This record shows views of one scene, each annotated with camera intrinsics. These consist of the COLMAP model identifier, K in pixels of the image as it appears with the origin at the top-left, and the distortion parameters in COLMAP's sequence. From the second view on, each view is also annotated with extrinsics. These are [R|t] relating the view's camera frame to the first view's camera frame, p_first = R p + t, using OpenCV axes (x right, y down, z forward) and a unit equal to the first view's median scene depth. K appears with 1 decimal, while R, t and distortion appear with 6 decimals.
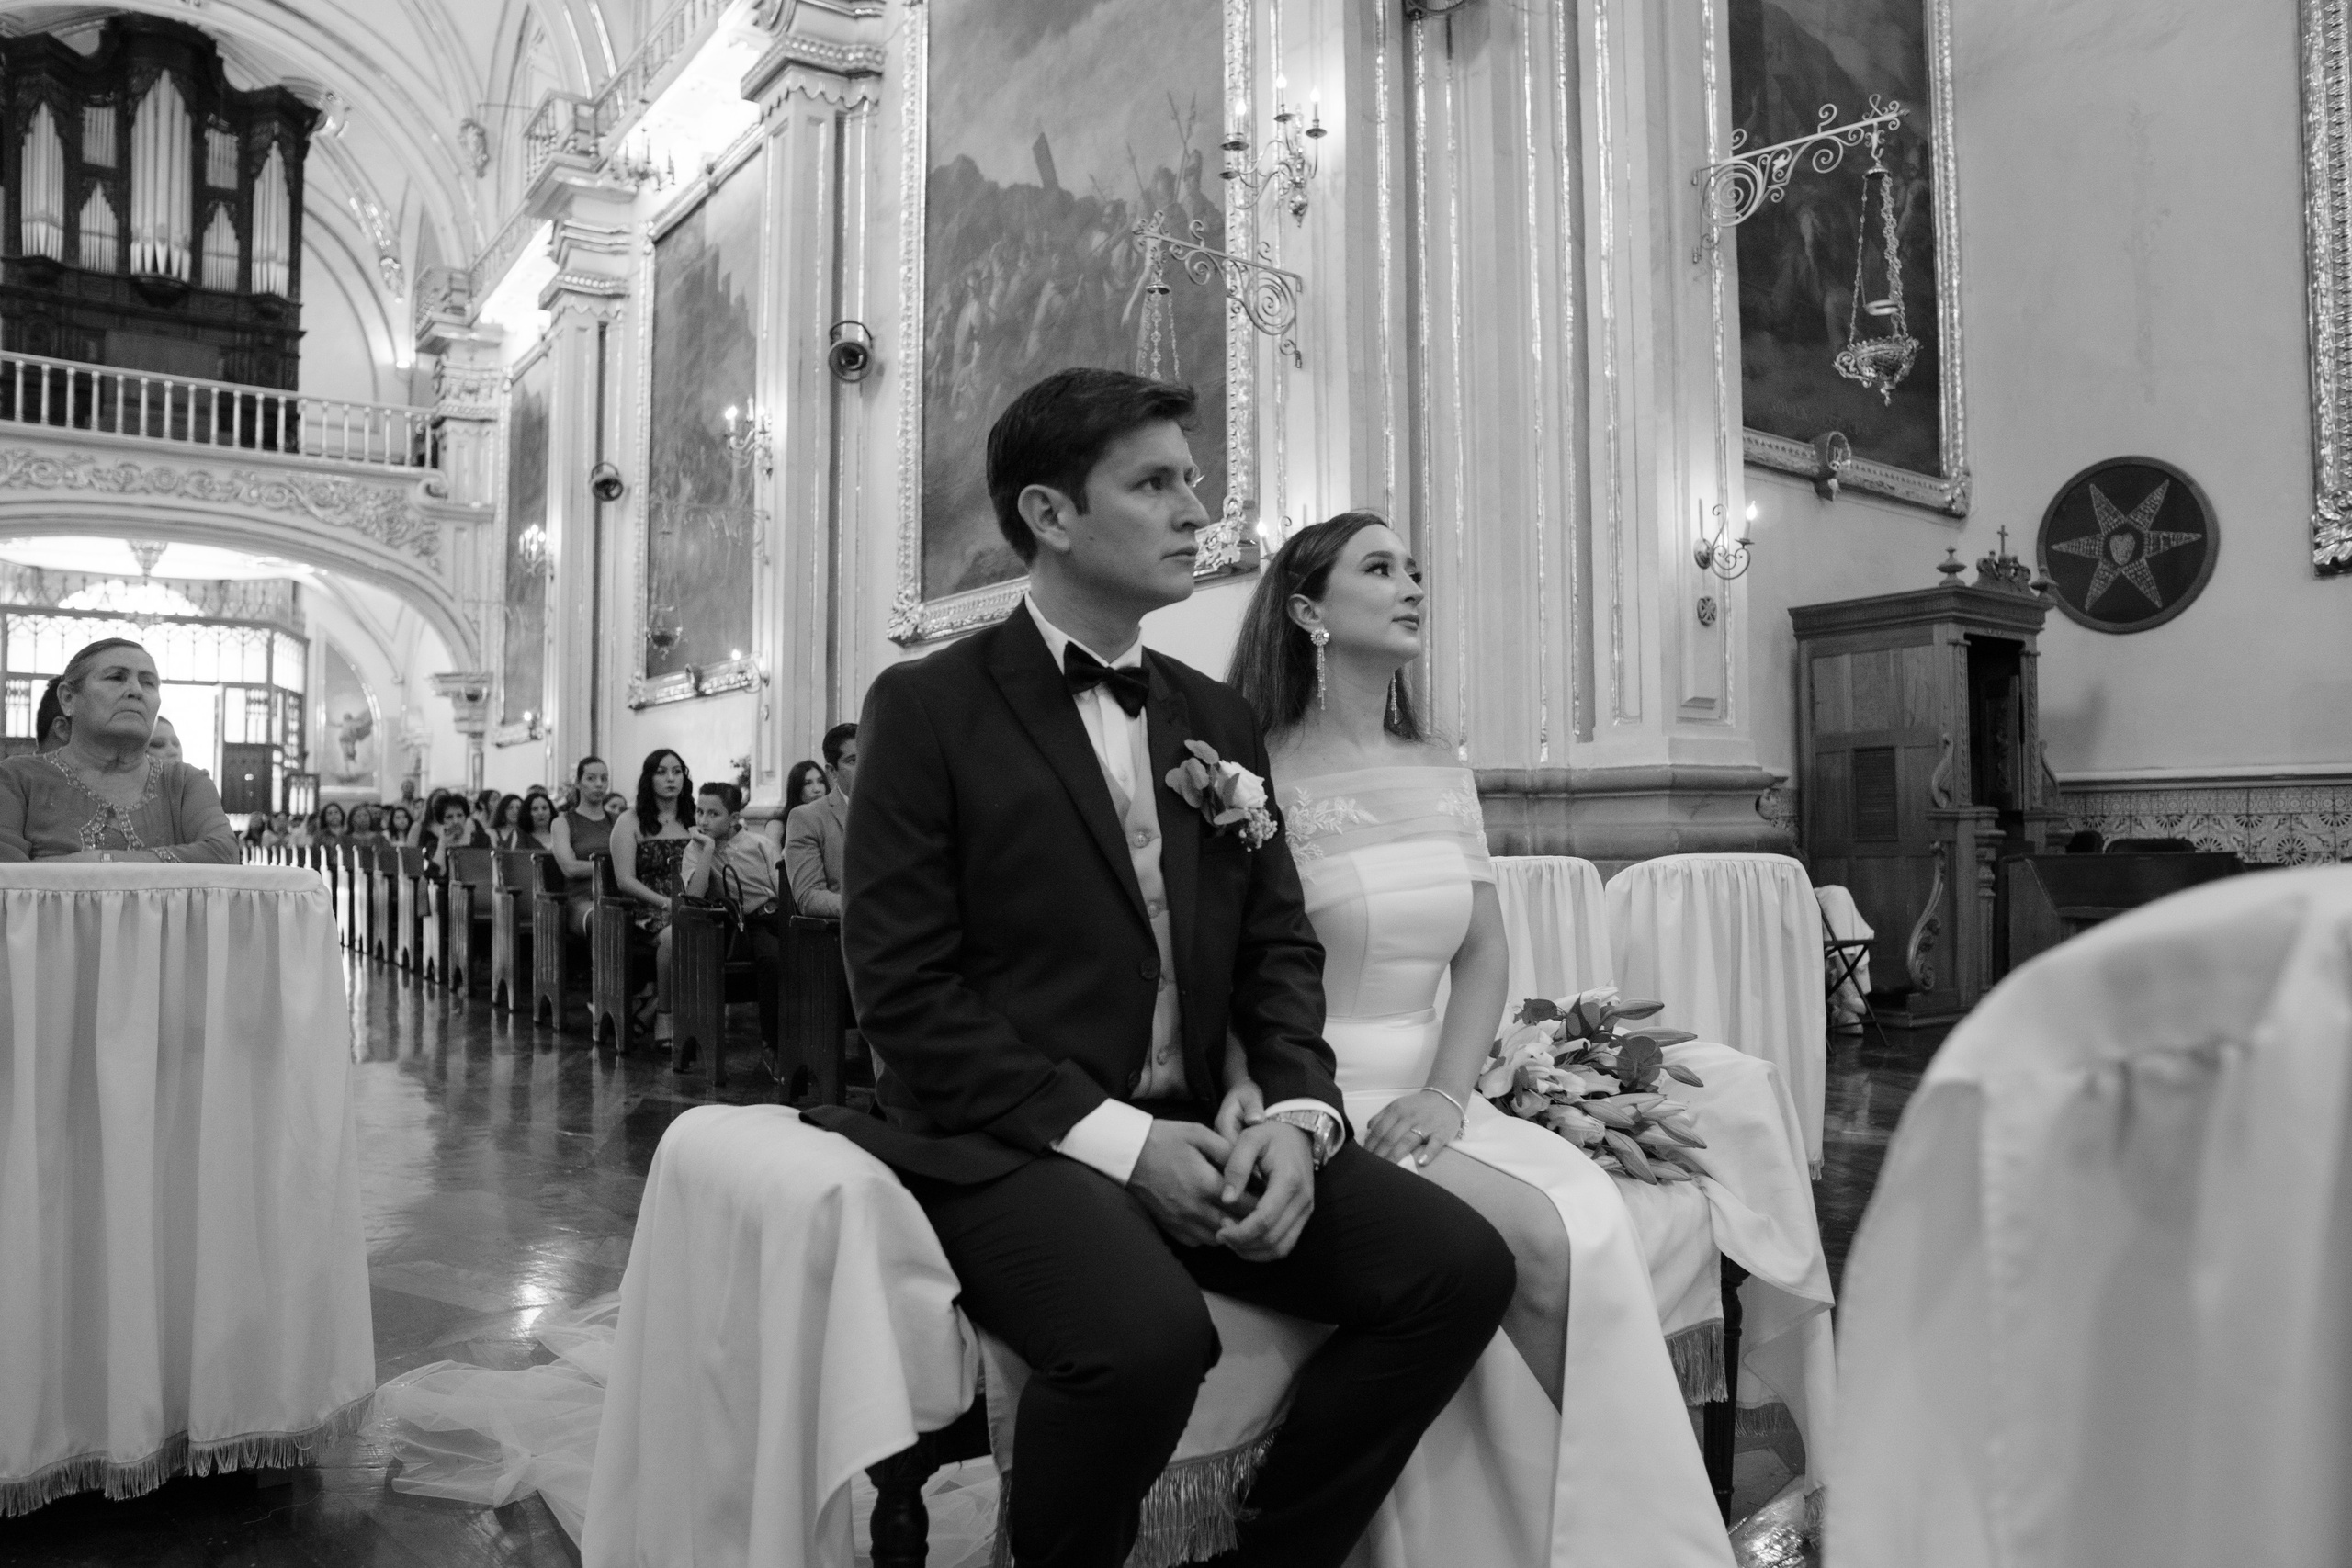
lens RADIAL K [[1645.2, 0, 1172.8], [0, 1645.2, 790.7], [0, 0, 1]] dist [-0.109824, 0.070181]
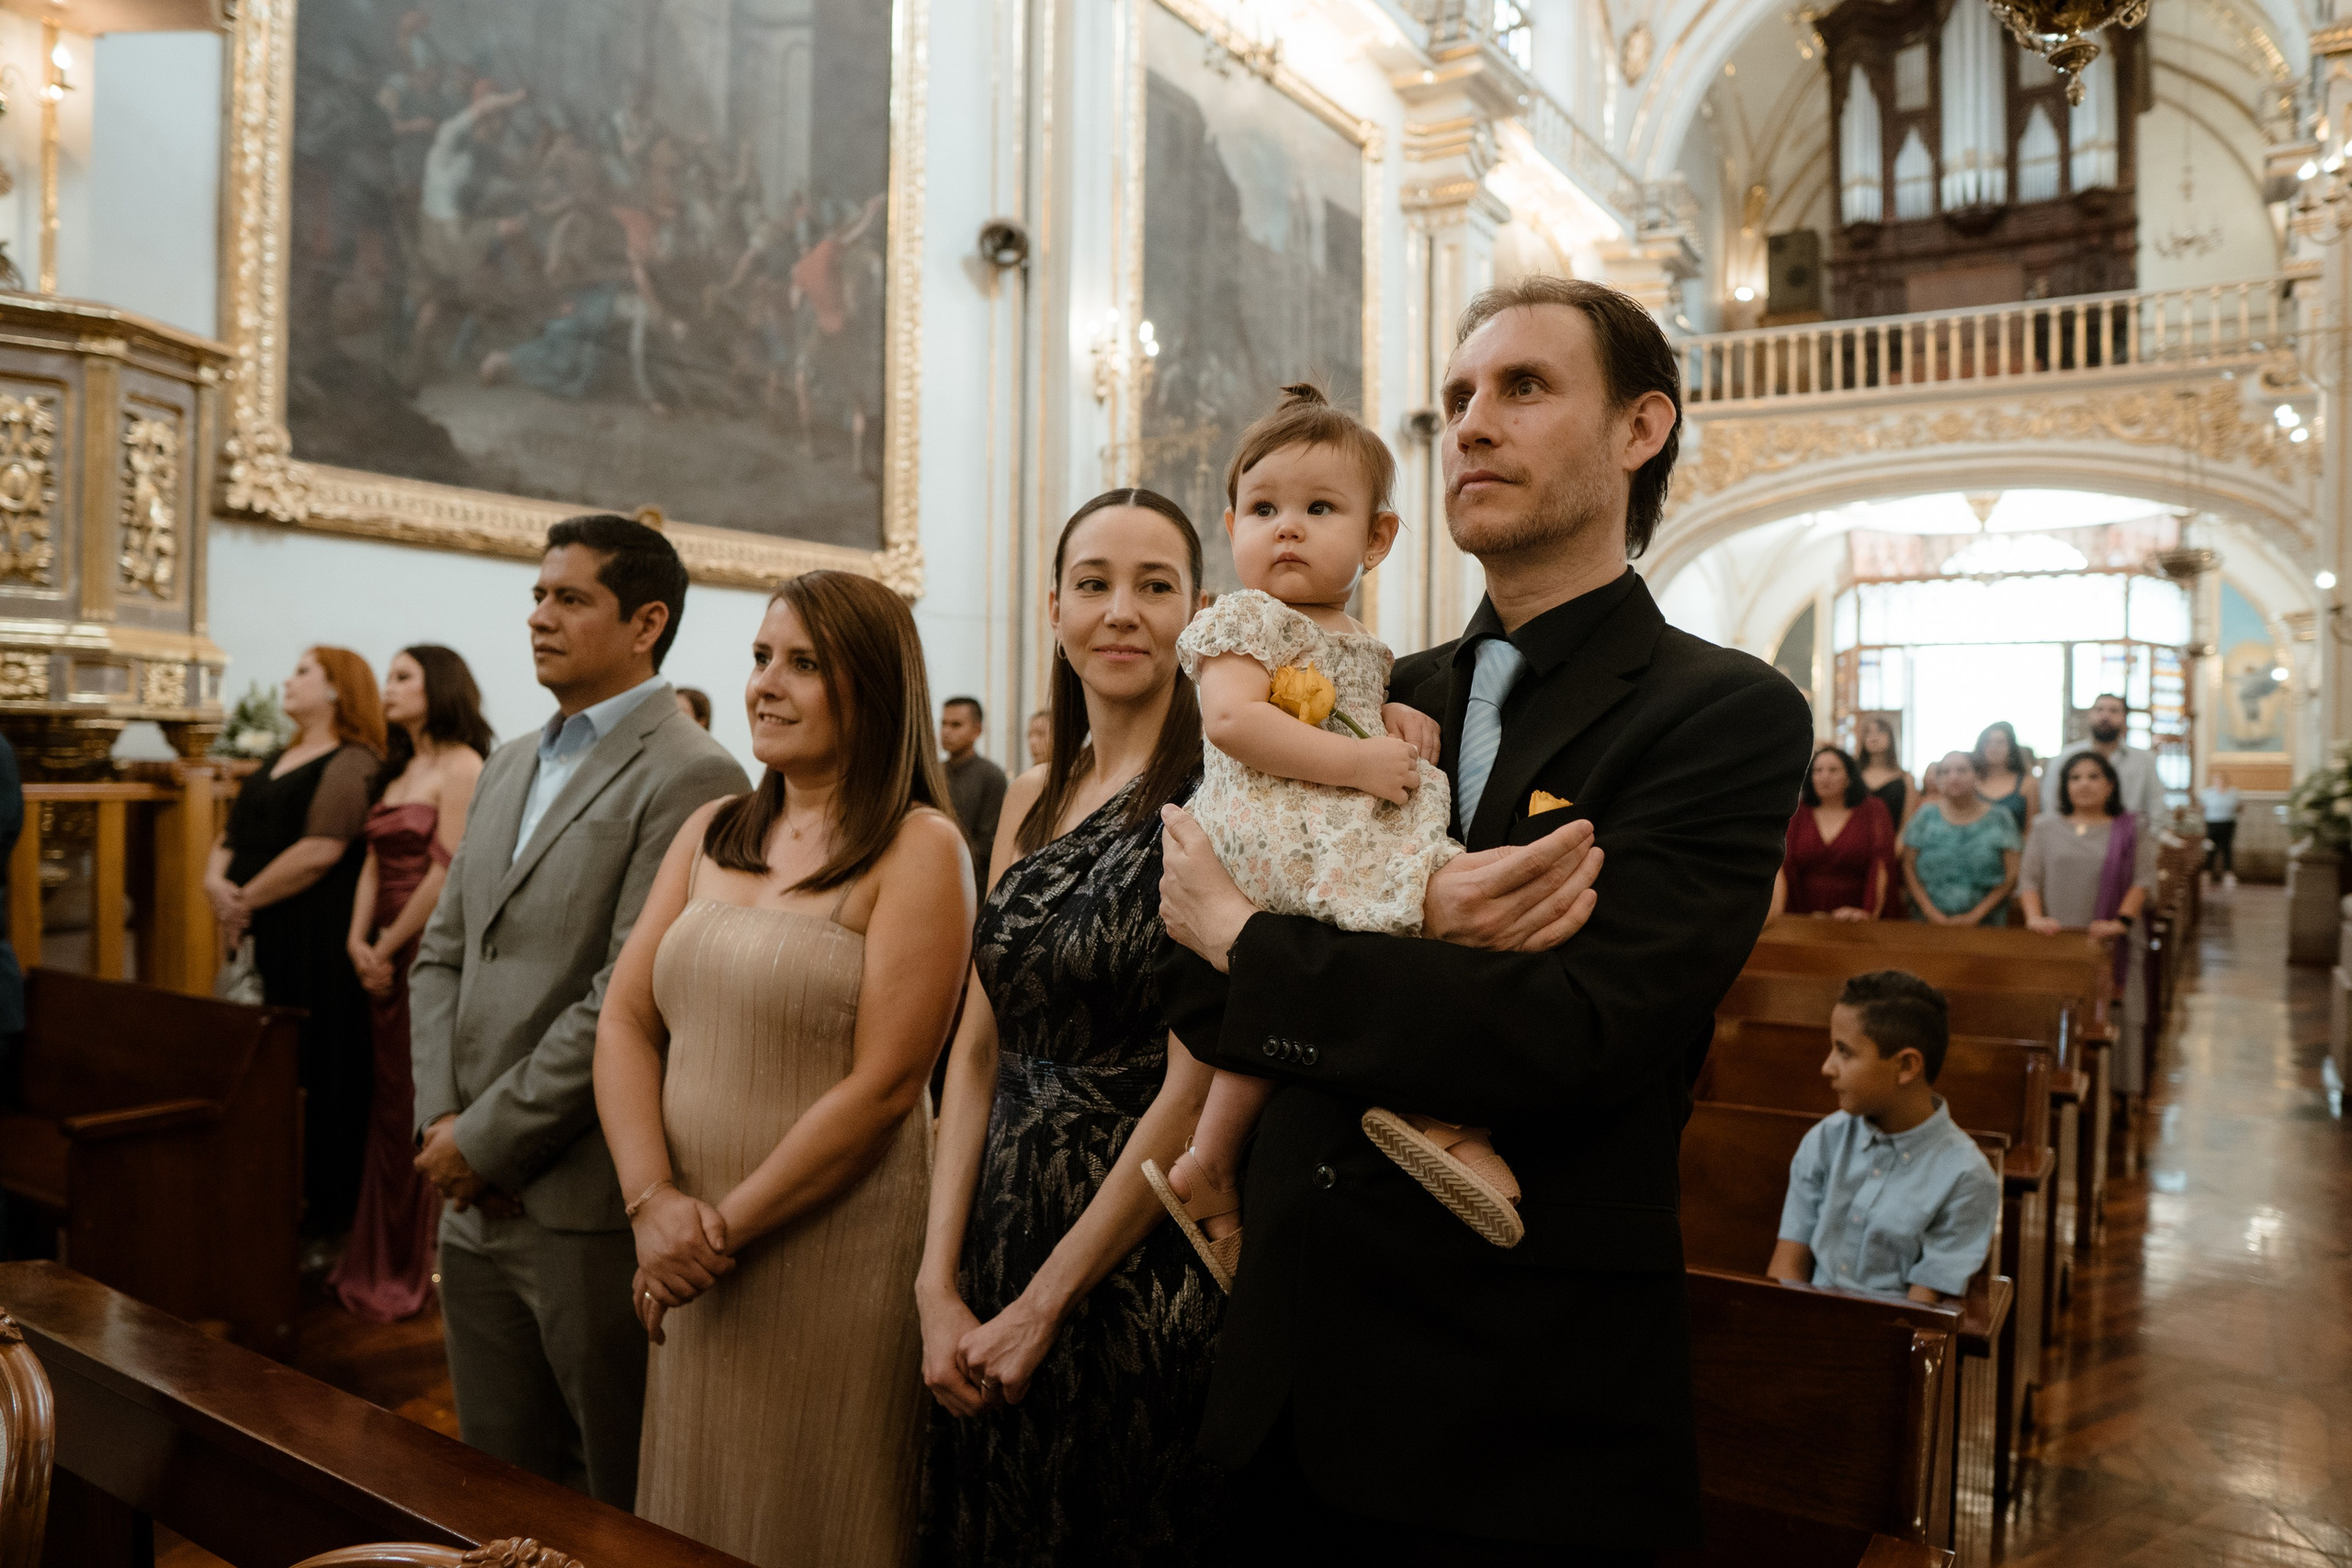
lens RADIAL K [[1645.2, 0, 1172.8], [0, 1645.2, 790.7], [0, 0, 1]] dist [-0.109824, 0.070181]
pose [[0.348693, 0.023713, -0.936937, 0.142258], [0.010684, 0.999514, 0.029272, -0.030311], [0.937176, -0.020217, 0.348270, 0.439729]]
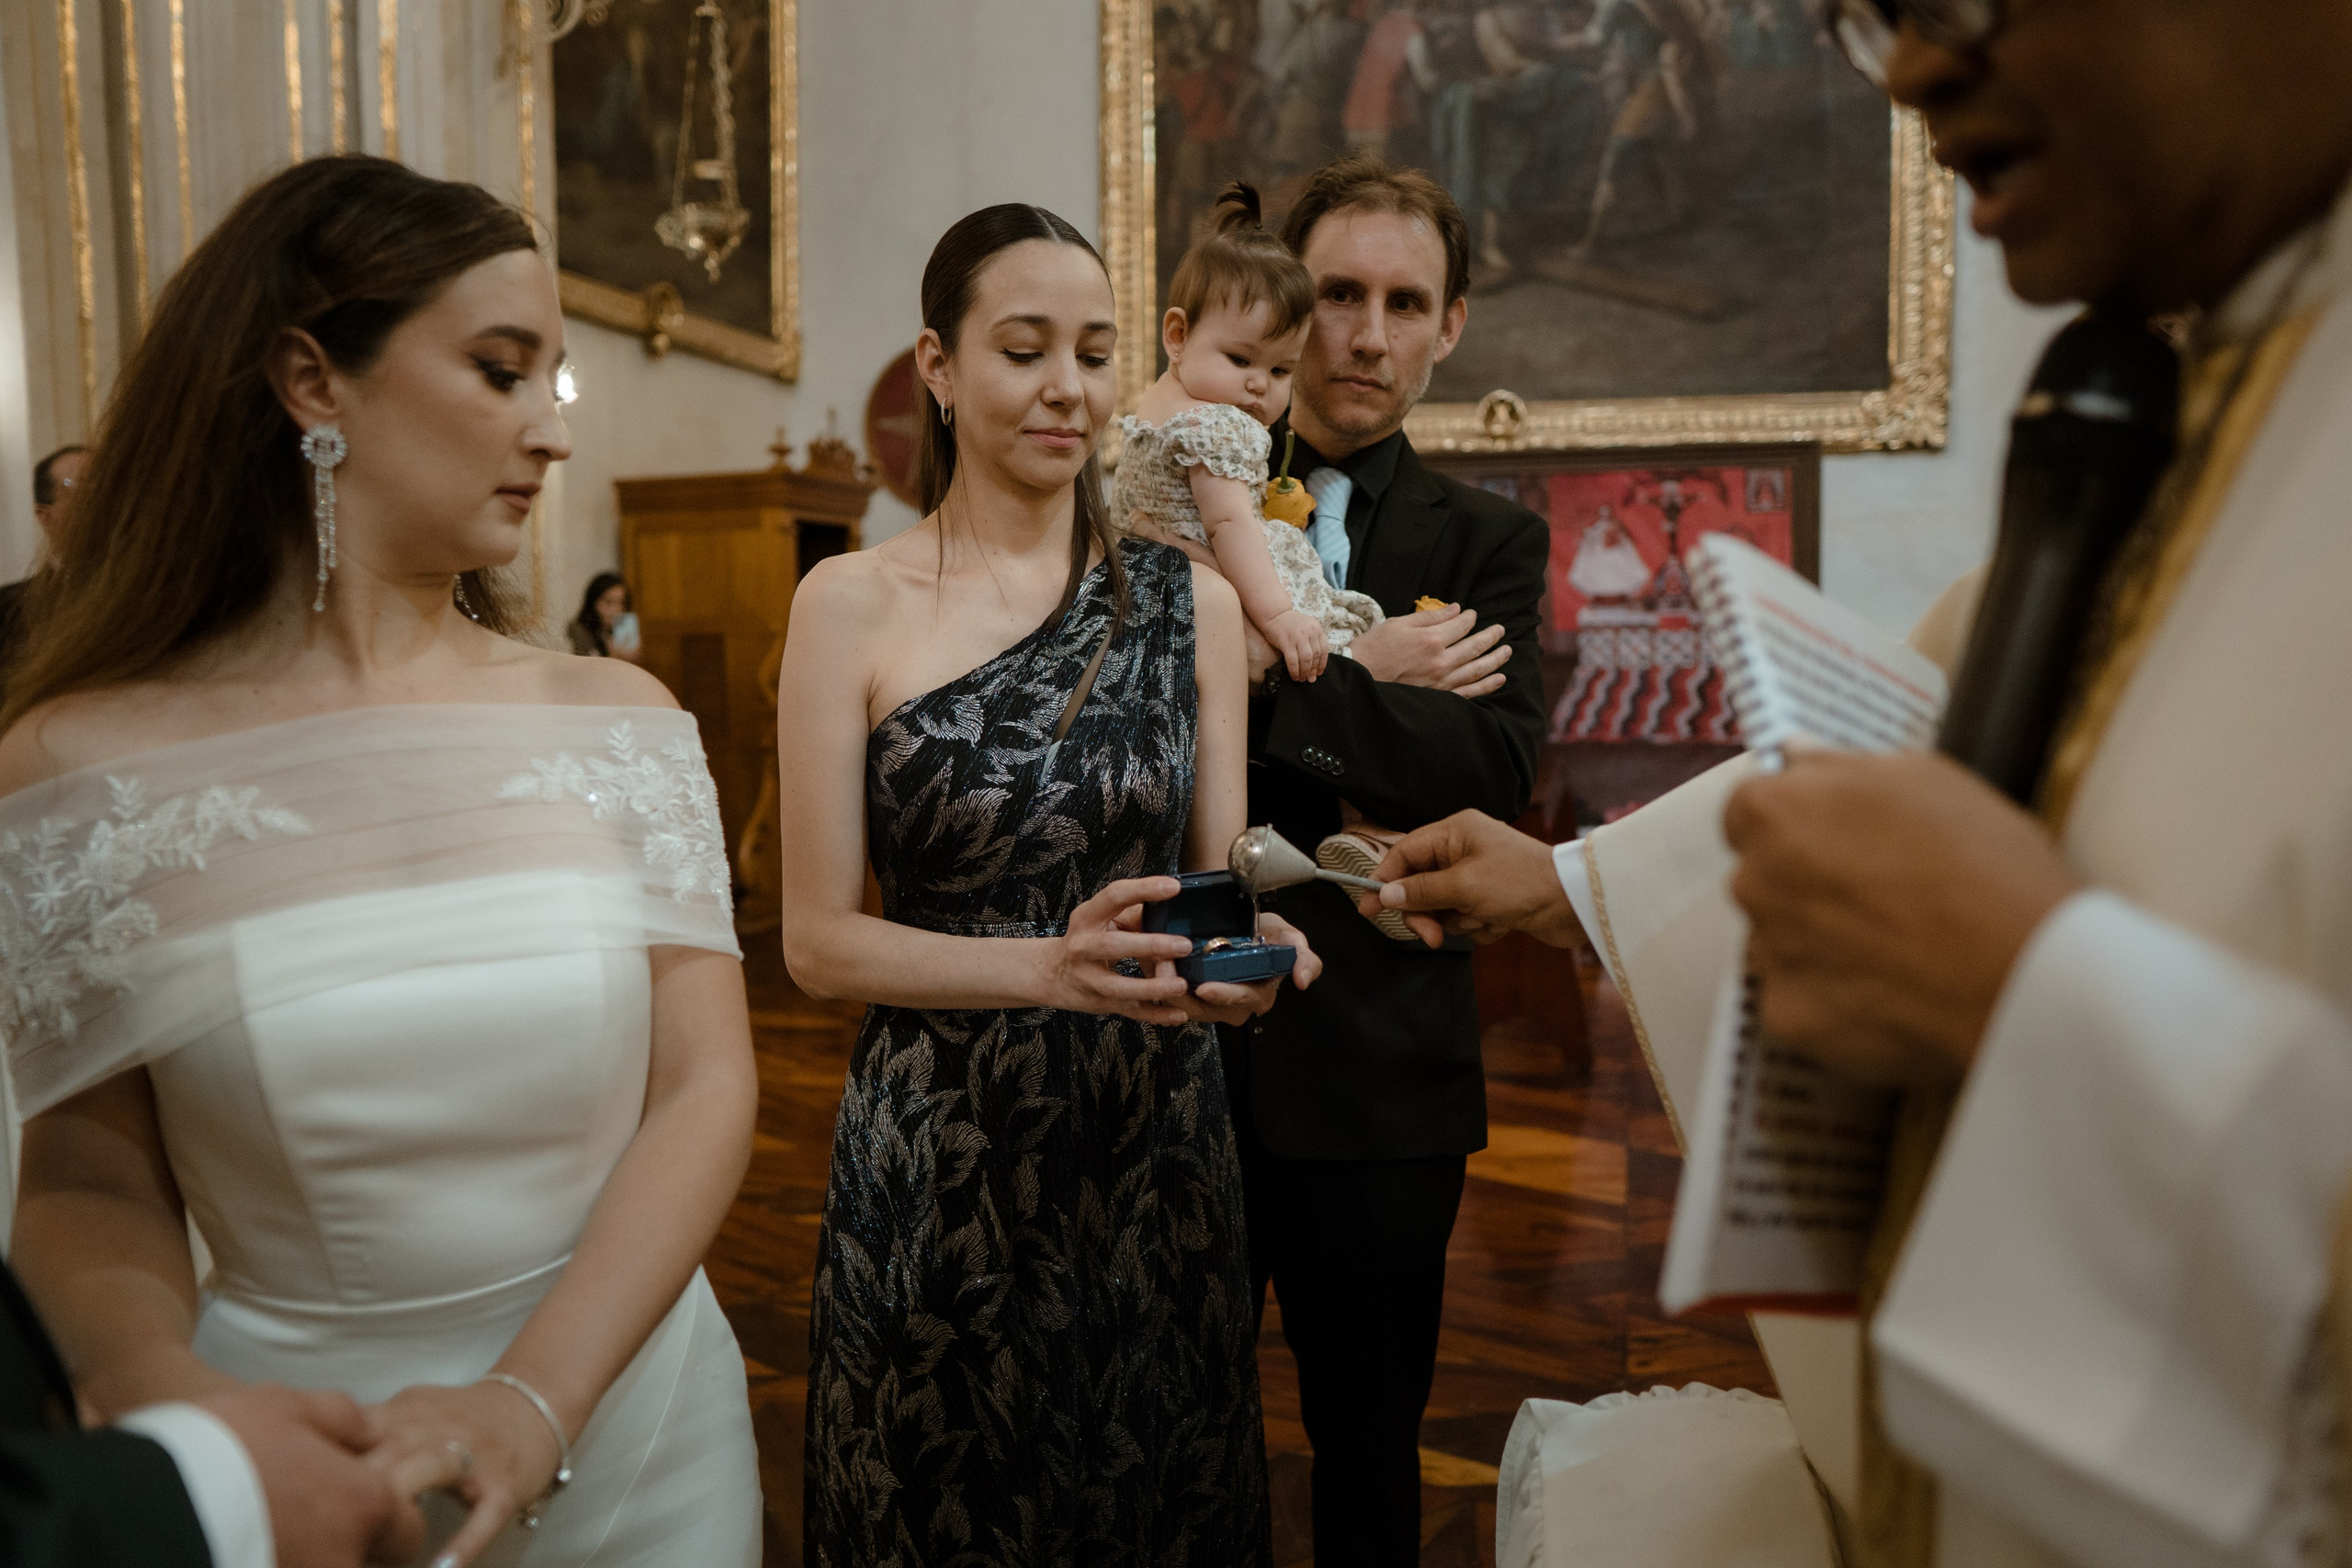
lens RADIAL K [[1645.2, 0, 1172.8], [0, 1645.2, 790.7], [0, 0, 1]] dist [-0.109824, 0.070181]
pose [[0.777291, -0.061983, 0.626081, 0.030992], [-0.015559, 0.992937, 0.117619, -0.035545], [-0.628949, -0.101165, 0.770836, 0.057384]]
